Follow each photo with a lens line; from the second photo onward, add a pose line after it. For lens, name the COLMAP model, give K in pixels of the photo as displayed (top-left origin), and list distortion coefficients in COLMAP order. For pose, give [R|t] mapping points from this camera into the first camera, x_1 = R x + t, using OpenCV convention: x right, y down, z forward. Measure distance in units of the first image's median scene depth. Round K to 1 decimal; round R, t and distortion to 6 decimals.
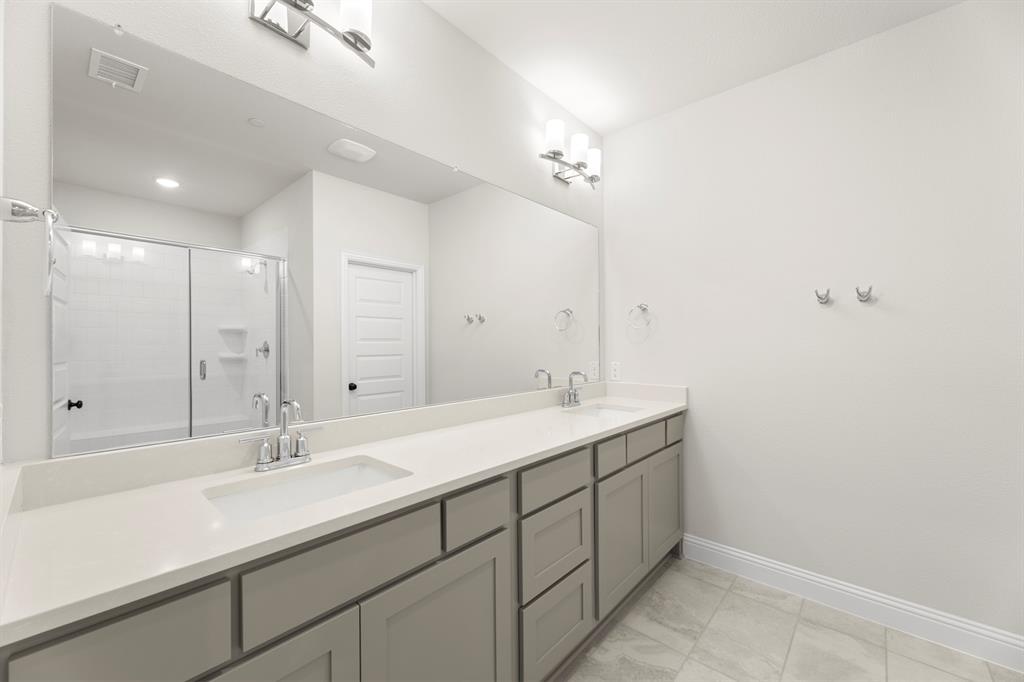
lens RADIAL K [[411.3, 0, 513.5], [0, 411.3, 334.4], [0, 0, 1]] dist [0.001139, -0.000290]
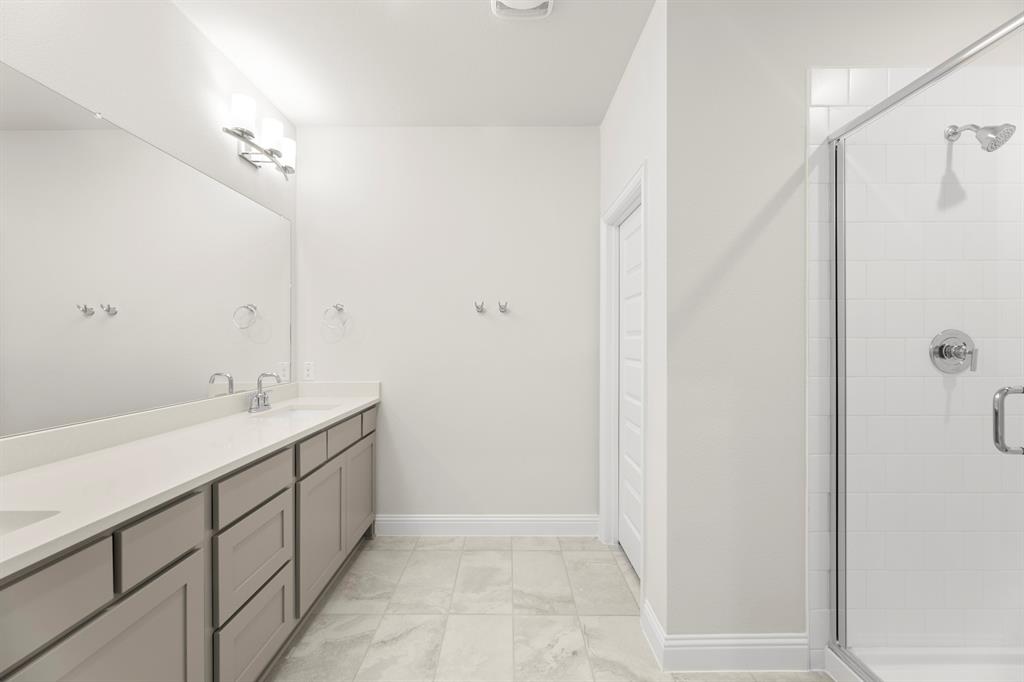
lens RADIAL K [[411.3, 0, 513.5], [0, 411.3, 334.4], [0, 0, 1]] dist [0.001139, -0.000290]
pose [[0.741895, 0.007125, 0.670478, -0.068054], [-0.008705, 0.999962, -0.000995, -0.001186], [-0.670460, -0.005098, 0.741928, -0.075244]]
